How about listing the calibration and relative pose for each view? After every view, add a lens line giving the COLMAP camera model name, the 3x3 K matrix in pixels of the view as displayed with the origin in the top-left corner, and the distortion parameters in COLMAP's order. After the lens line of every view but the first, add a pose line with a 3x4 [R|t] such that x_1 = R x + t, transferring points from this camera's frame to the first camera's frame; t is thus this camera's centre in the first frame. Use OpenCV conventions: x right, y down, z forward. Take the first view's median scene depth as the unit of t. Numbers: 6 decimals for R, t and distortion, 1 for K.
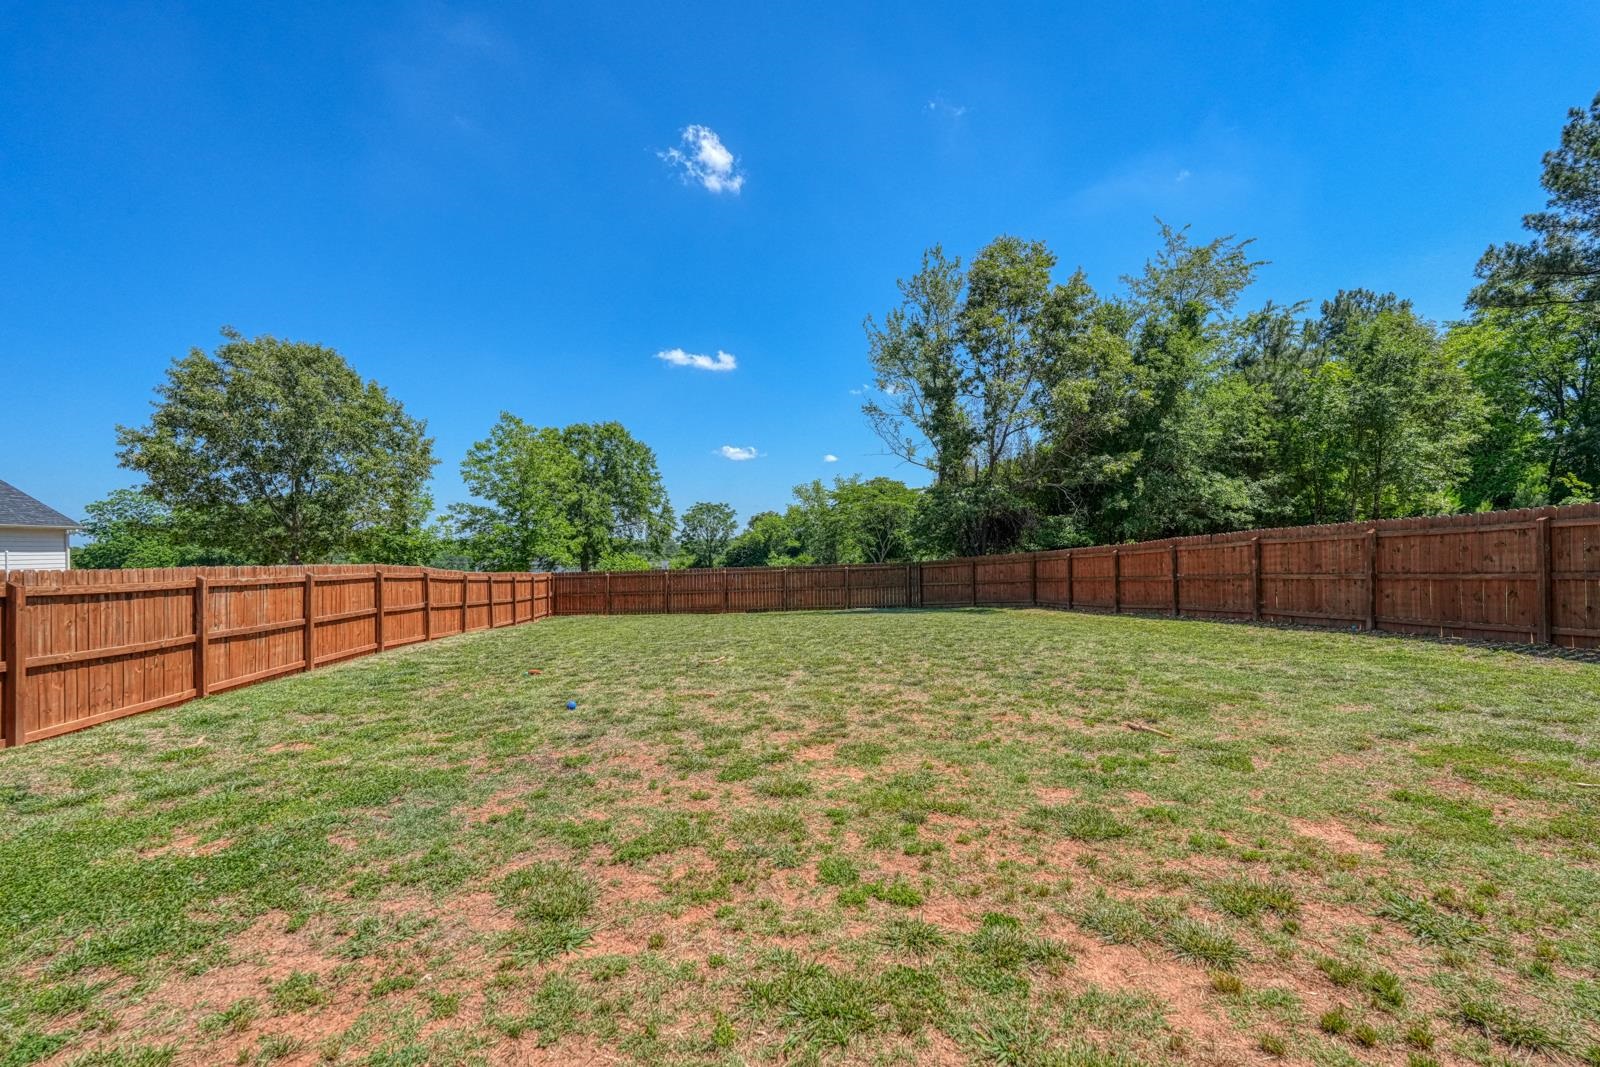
lens RADIAL K [[706.7, 0, 799.1], [0, 706.7, 538.2], [0, 0, 1]] dist [0.008213, -0.000498]
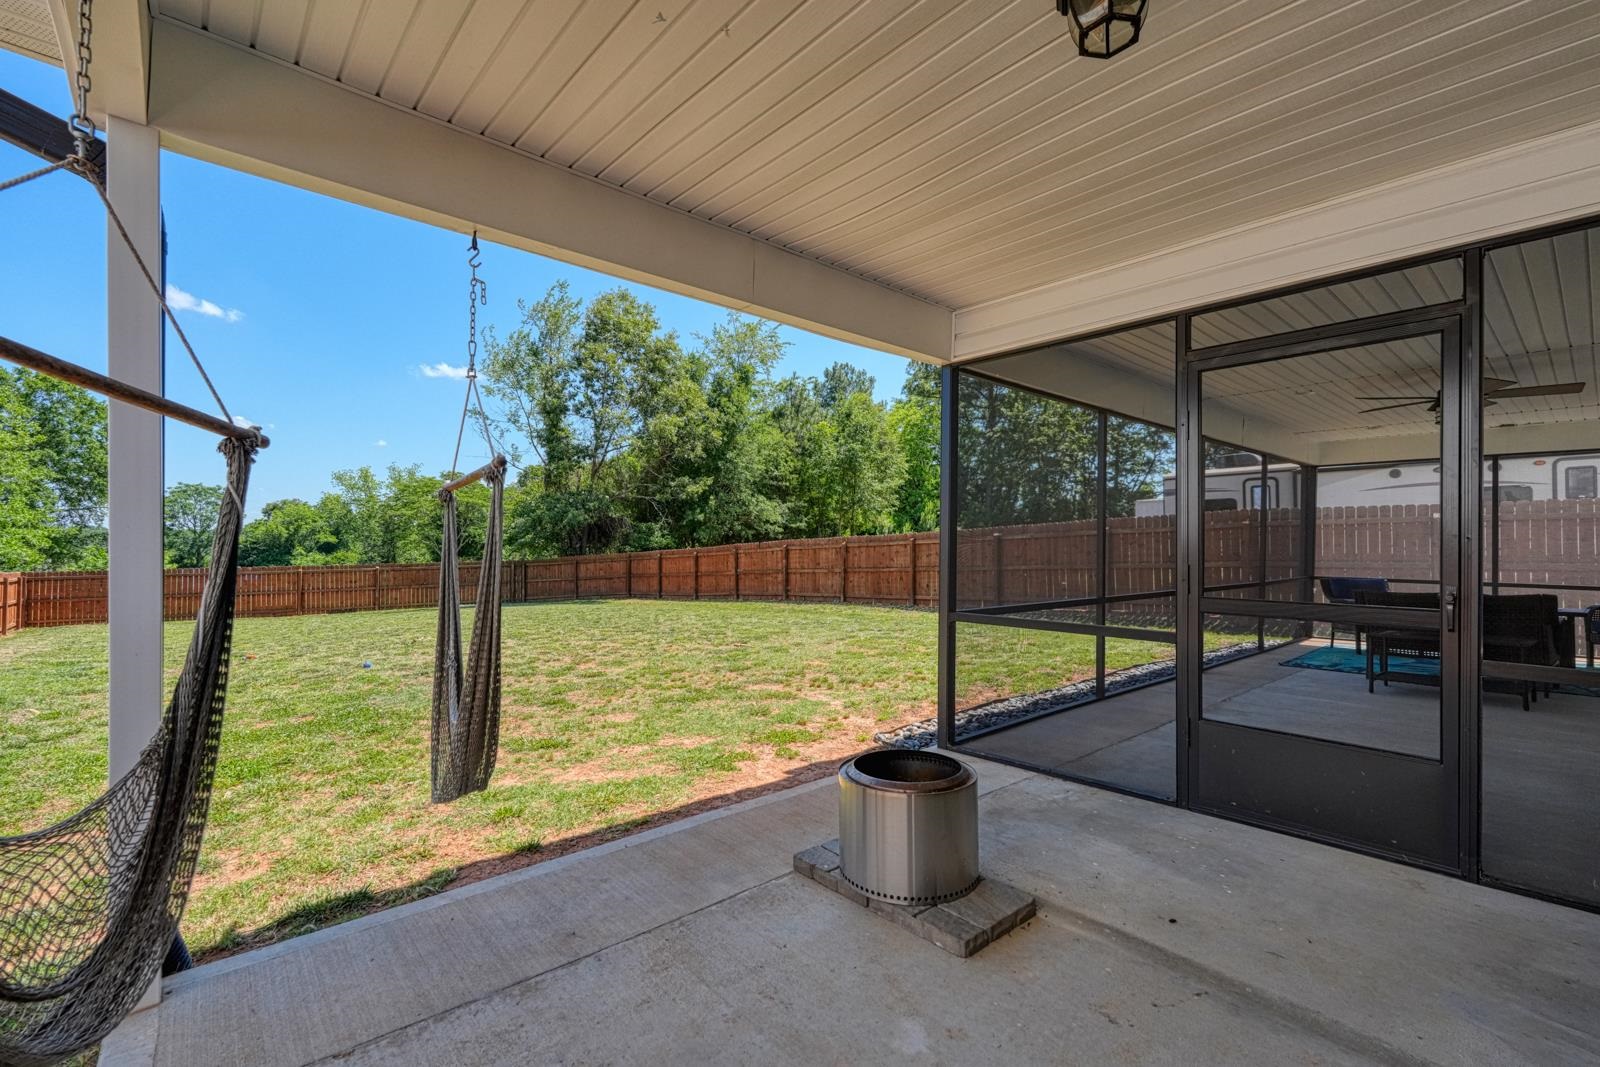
lens RADIAL K [[706.7, 0, 799.1], [0, 706.7, 538.2], [0, 0, 1]] dist [0.008213, -0.000498]
pose [[0.824268, 0.021558, 0.565789, -0.112288], [-0.022583, 0.999731, -0.005192, -0.005204], [-0.565749, -0.008498, 0.824534, -0.156615]]
